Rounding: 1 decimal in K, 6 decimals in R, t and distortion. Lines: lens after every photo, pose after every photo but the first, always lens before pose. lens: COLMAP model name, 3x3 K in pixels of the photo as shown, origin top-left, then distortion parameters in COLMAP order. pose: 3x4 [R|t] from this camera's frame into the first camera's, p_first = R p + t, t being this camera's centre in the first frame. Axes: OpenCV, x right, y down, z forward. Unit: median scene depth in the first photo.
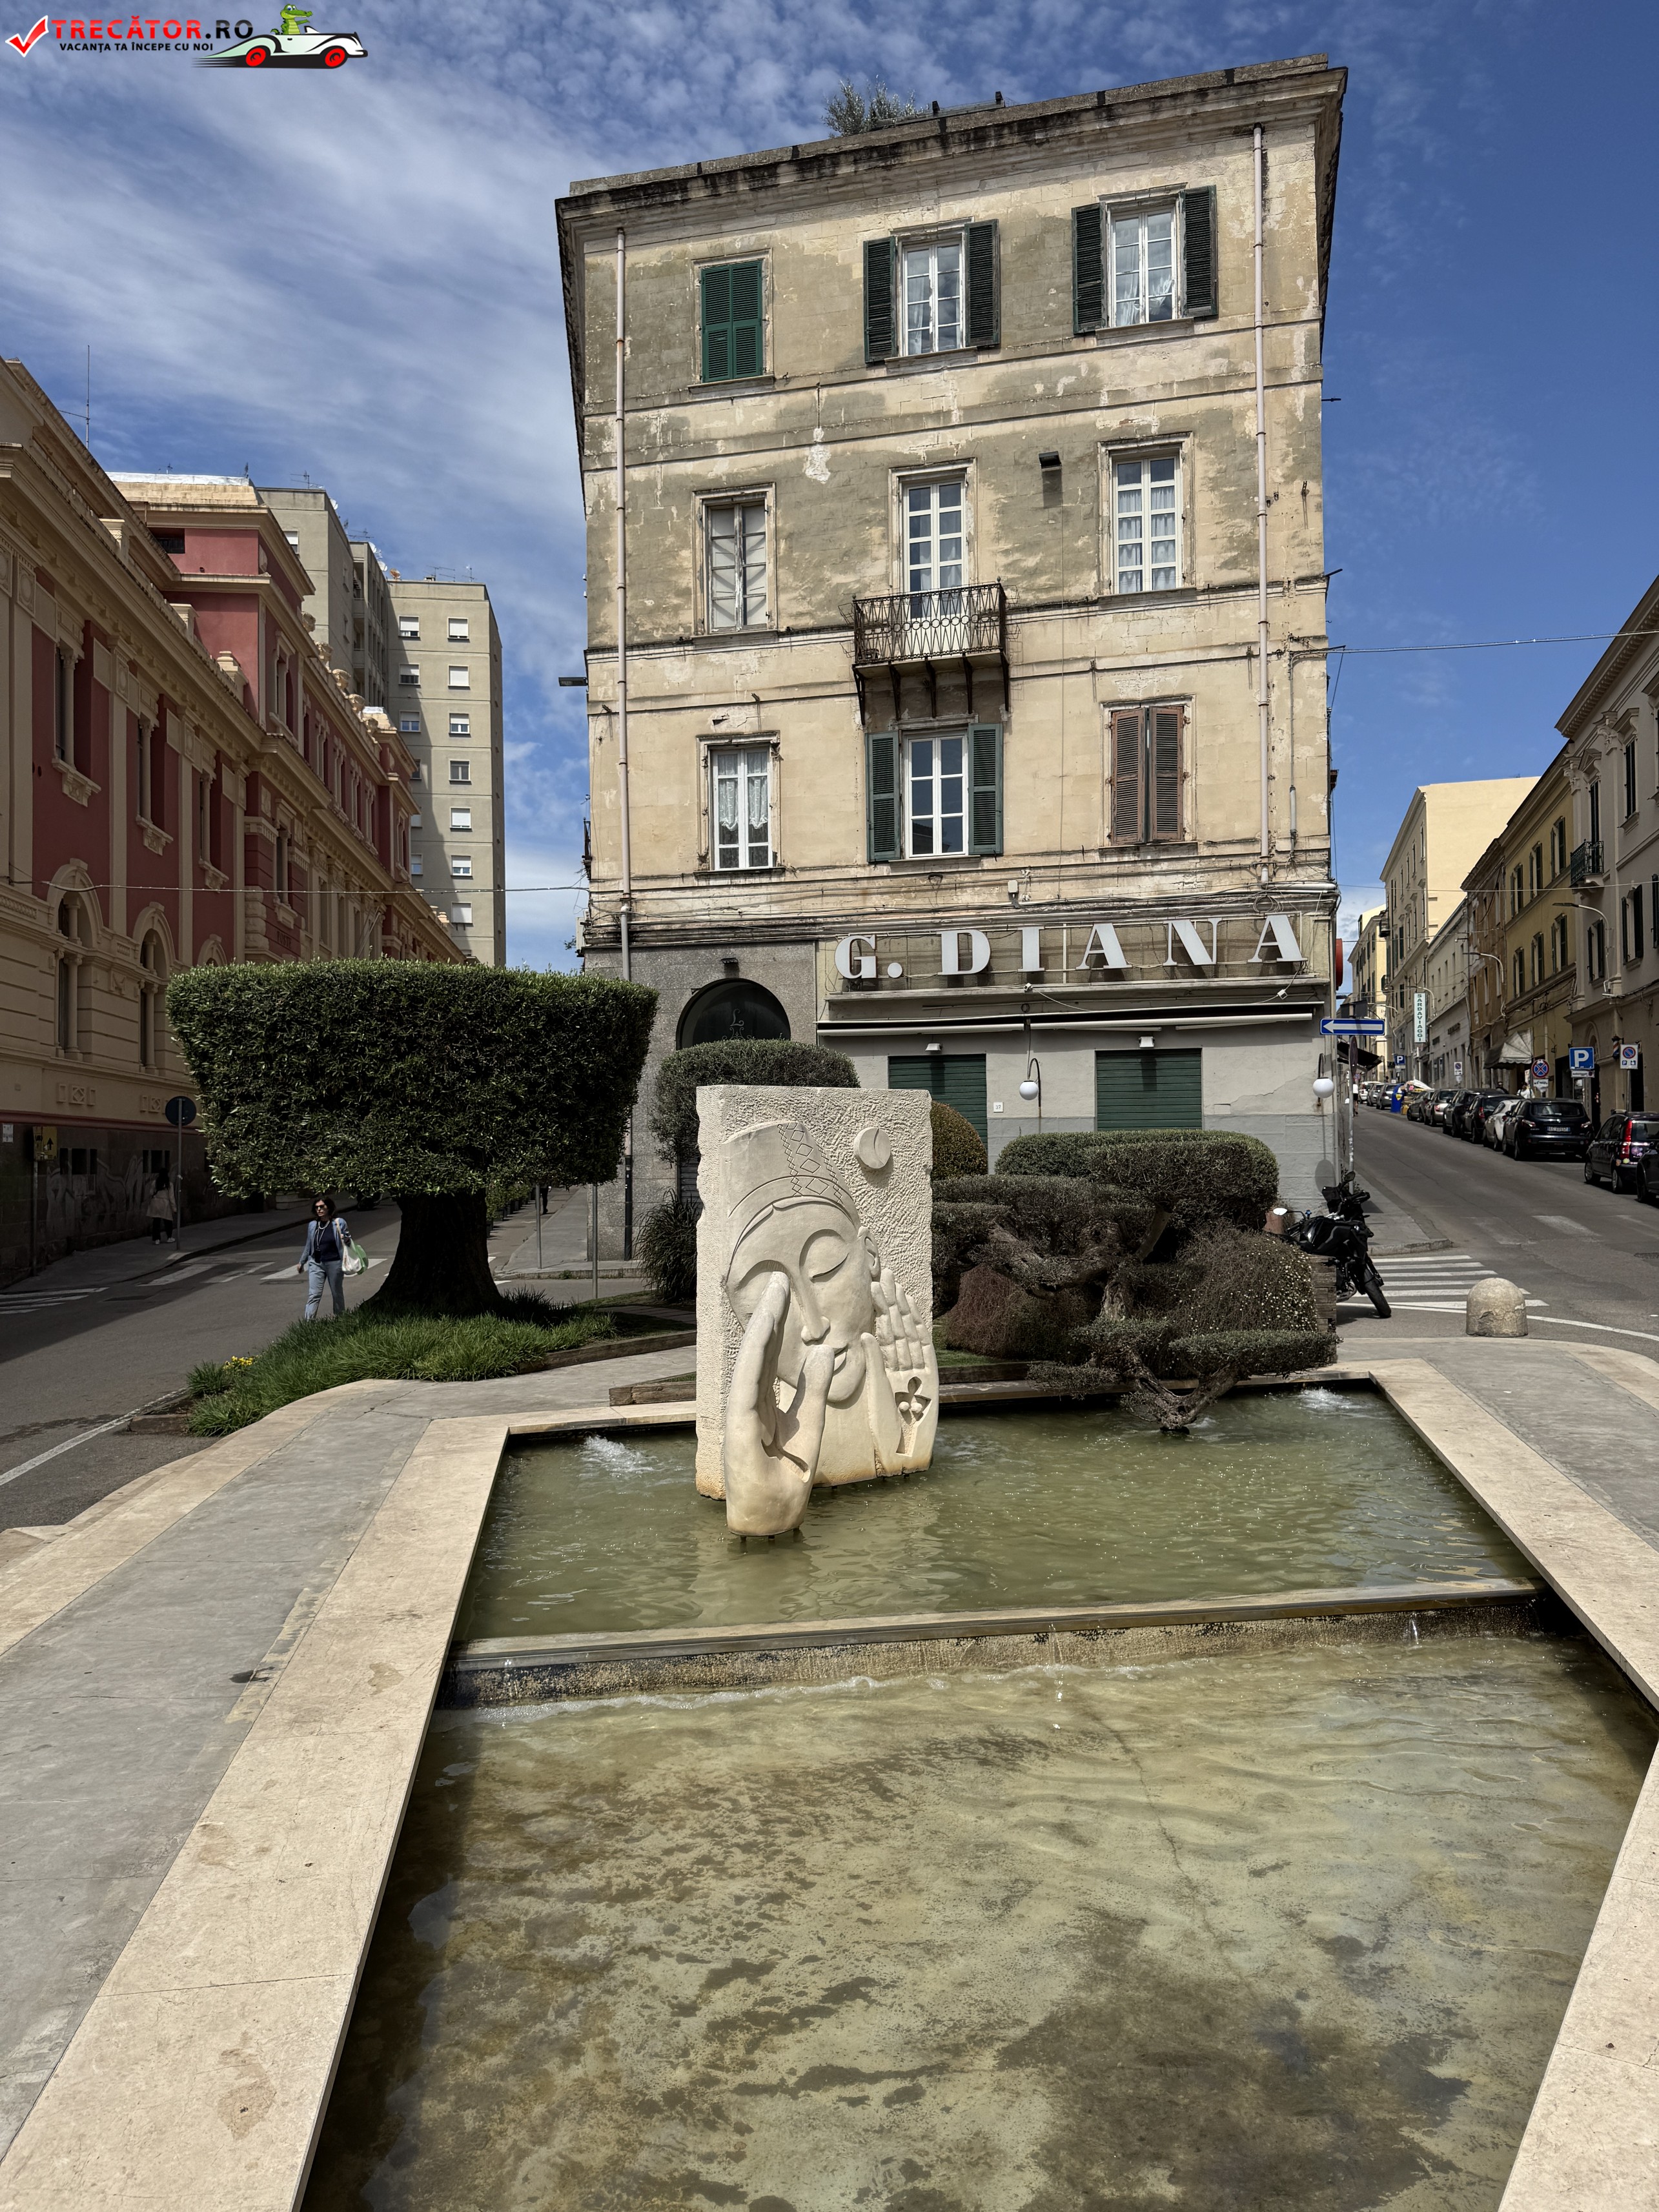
lens RADIAL K [[1538.0, 0, 837.1], [0, 1538.0, 1126.5], [0, 0, 1]] dist [0.128735, -0.219648]
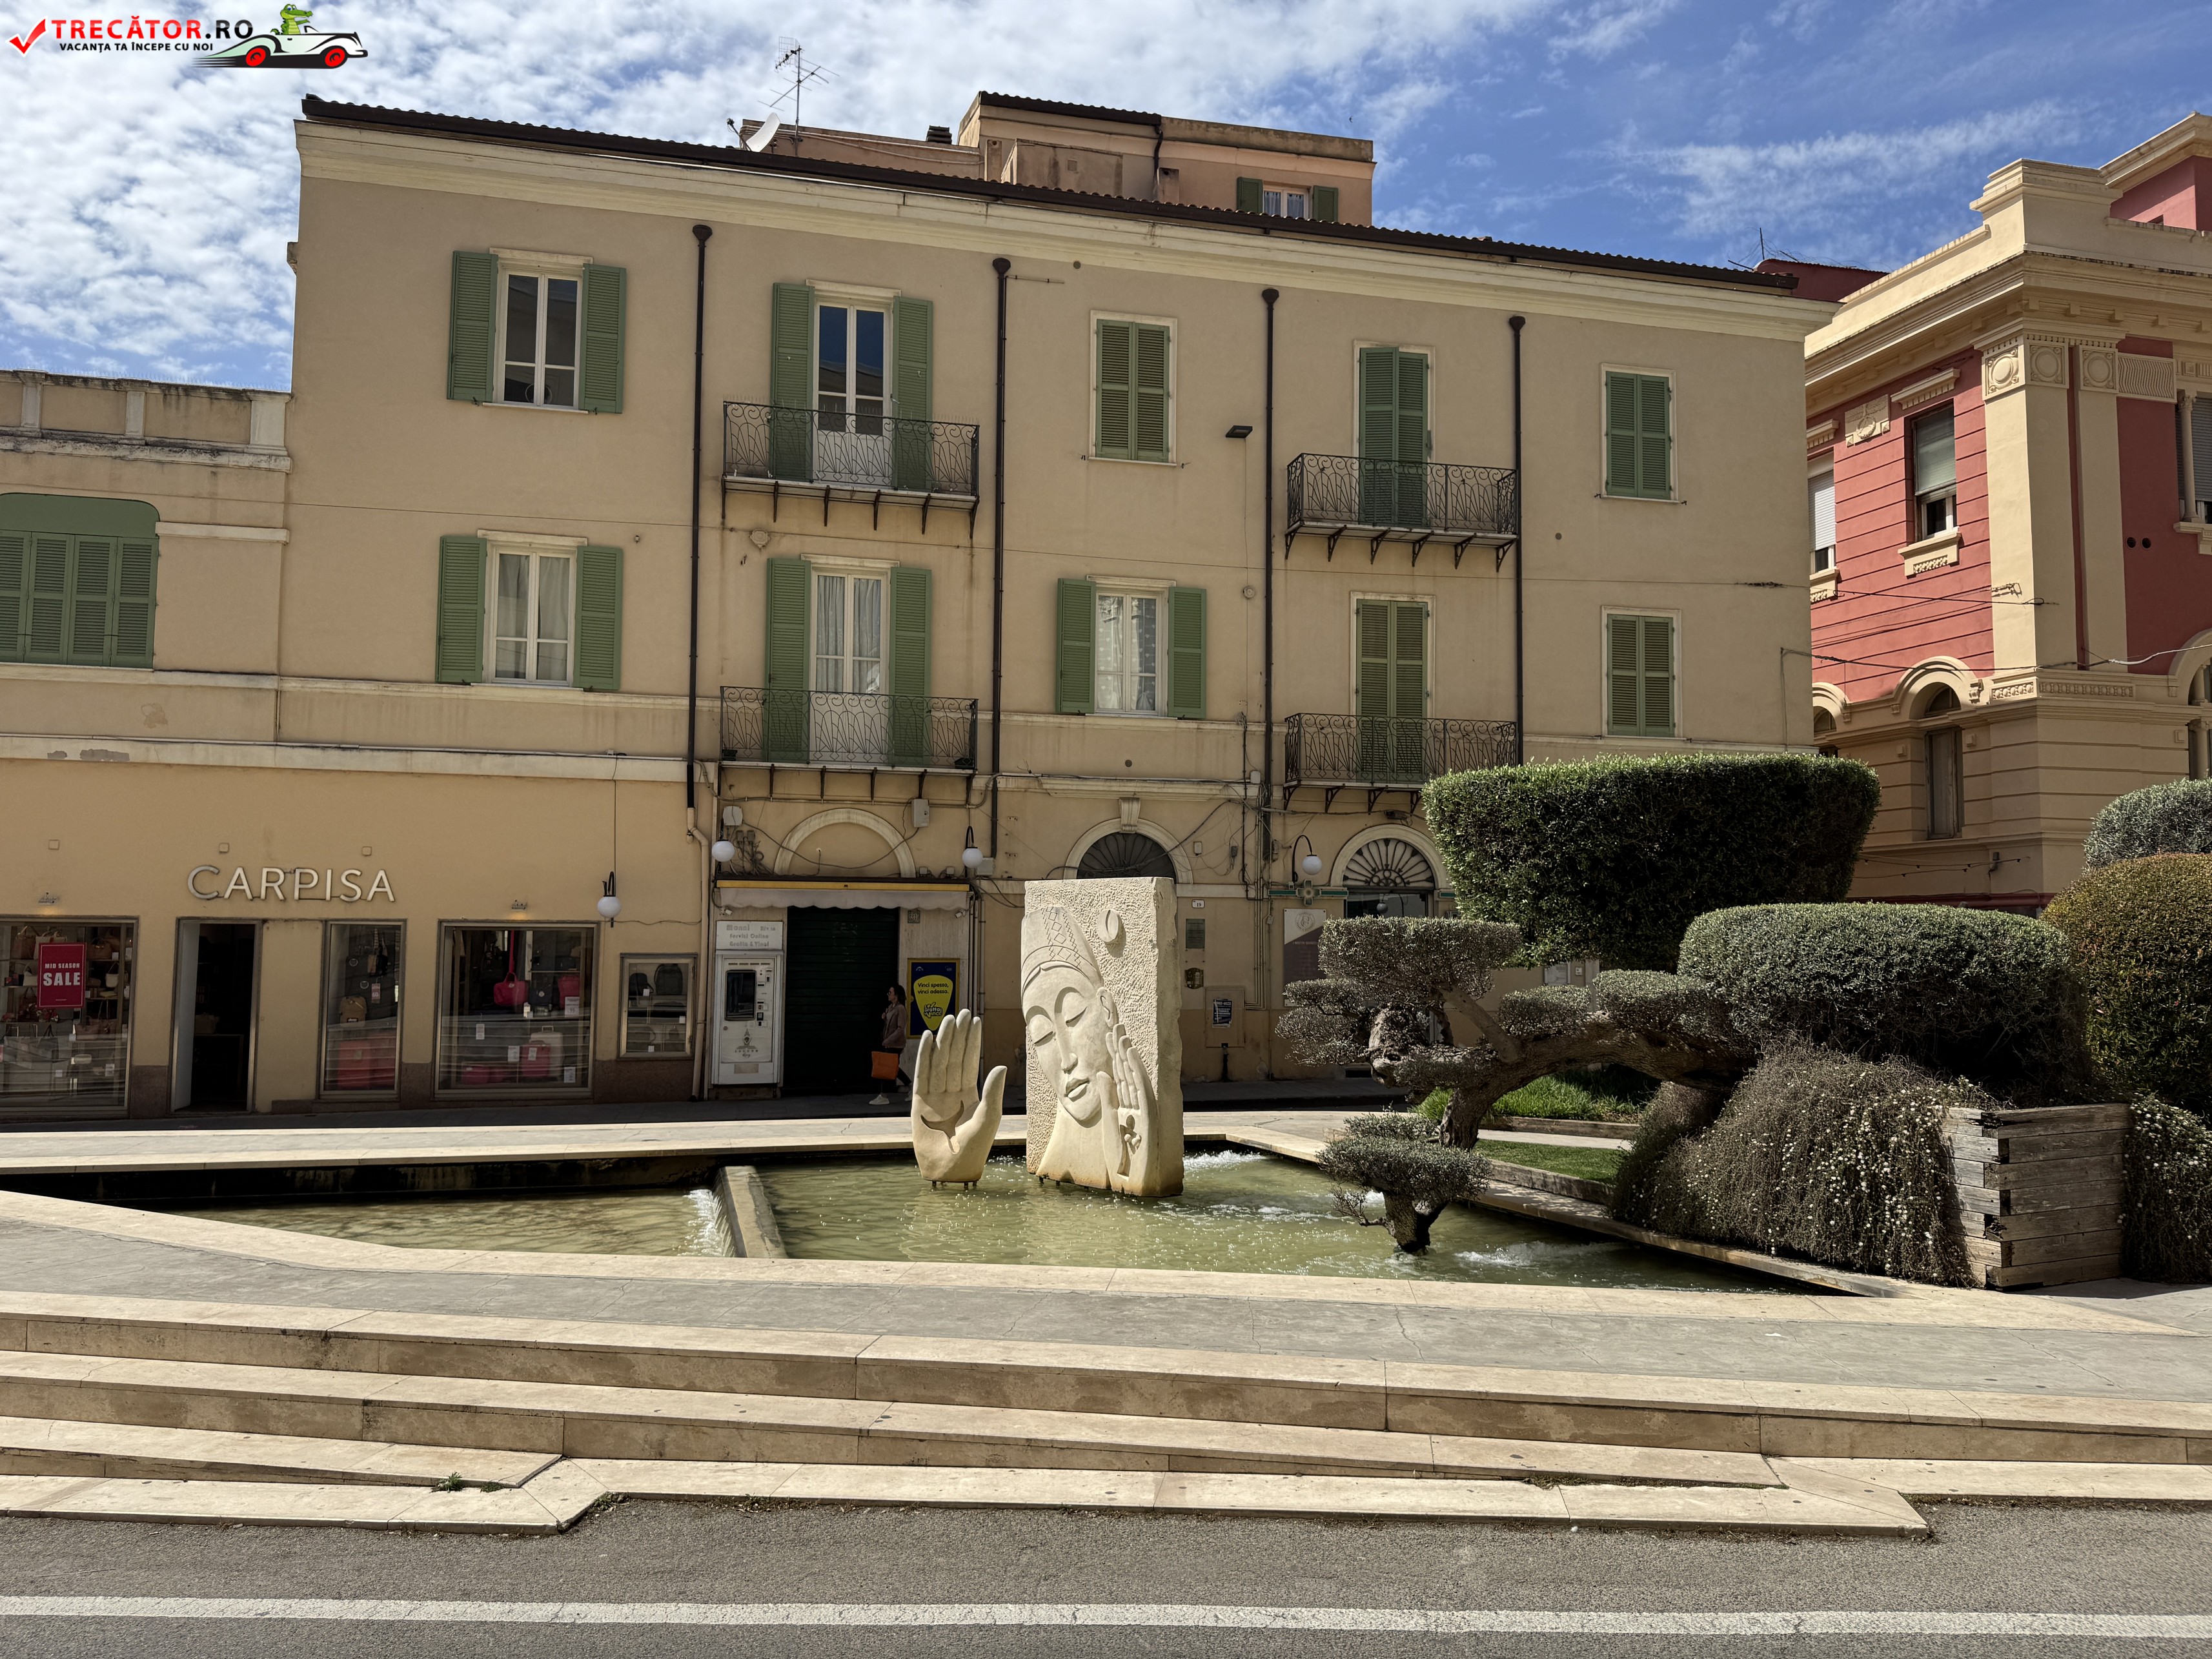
lens RADIAL K [[1538.0, 0, 1110.4], [0, 1538.0, 842.6], [0, 0, 1]] dist [0.128735, -0.219648]
pose [[0.106973, -0.054458, -0.992769, 0.434633], [0.010147, 0.998507, -0.053679, 0.004652], [0.994210, -0.004331, 0.107366, 0.294785]]
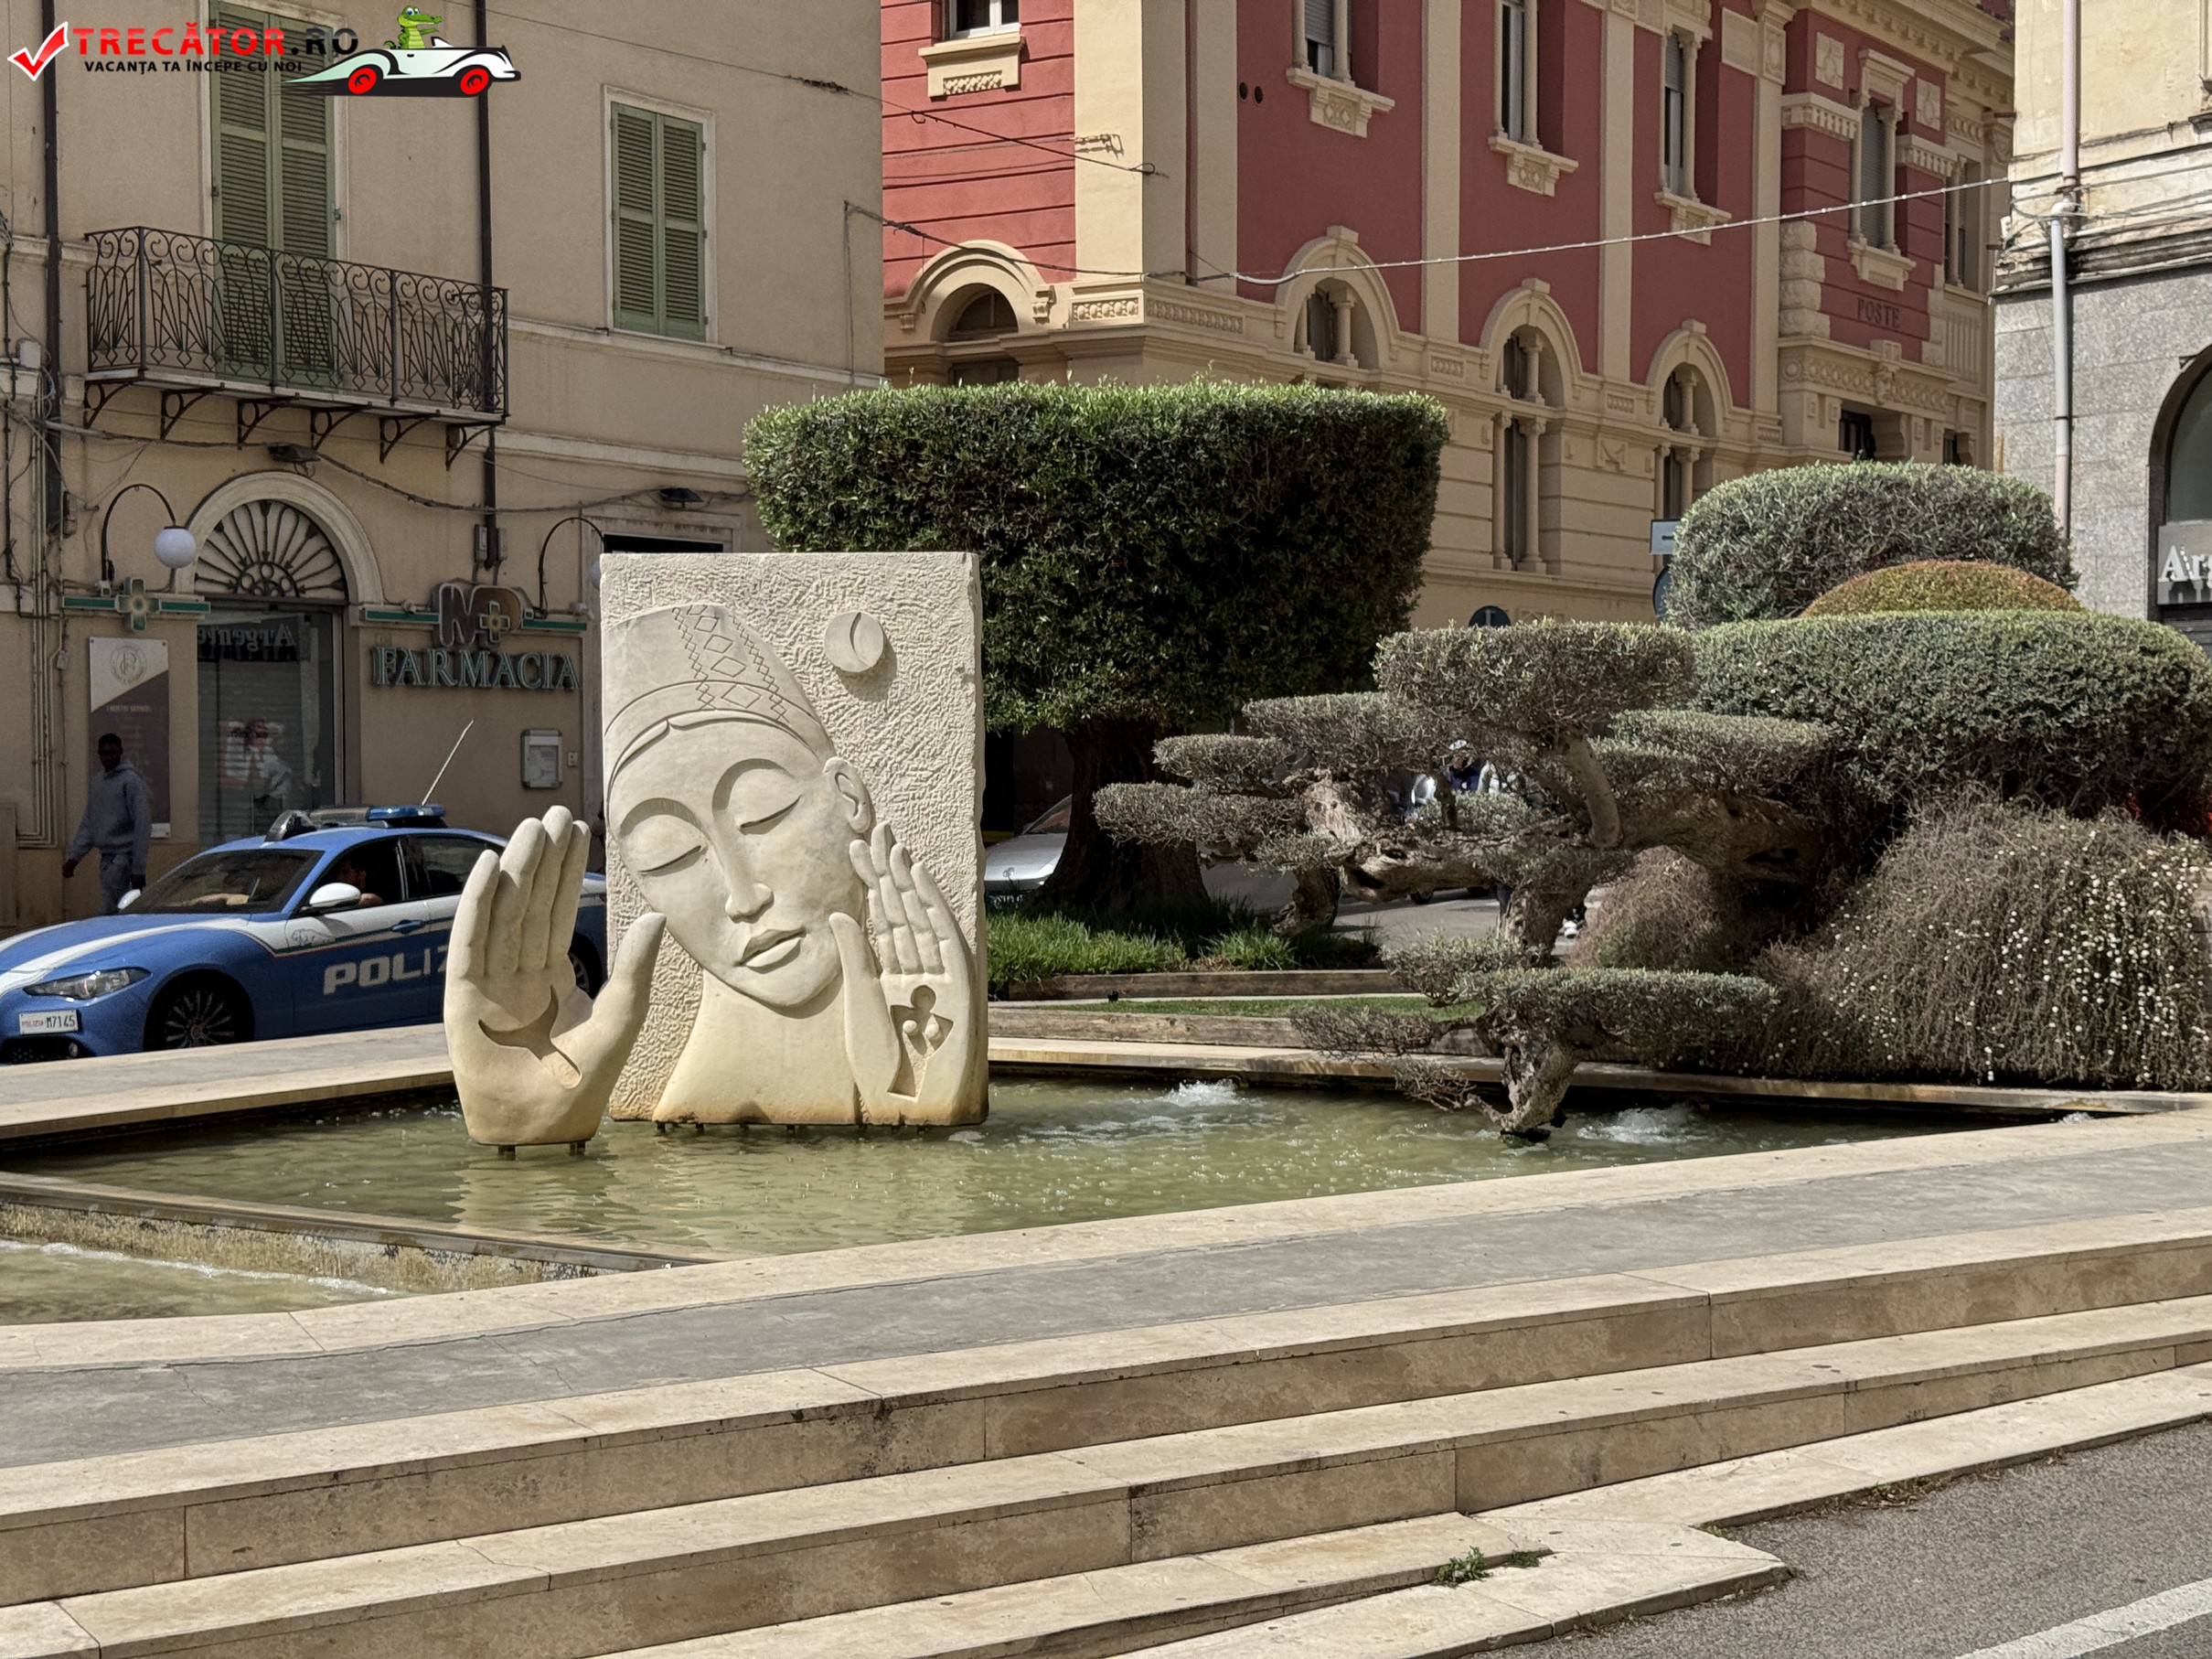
lens RADIAL K [[3070.3, 0, 1090.1], [0, 3070.3, 832.3], [0, 0, 1]] dist [0.142815, -0.102492]
pose [[0.733996, 0.026167, -0.678649, 0.344913], [0.008953, 0.998798, 0.048194, 0.011402], [0.679095, -0.041450, 0.732879, 0.027698]]
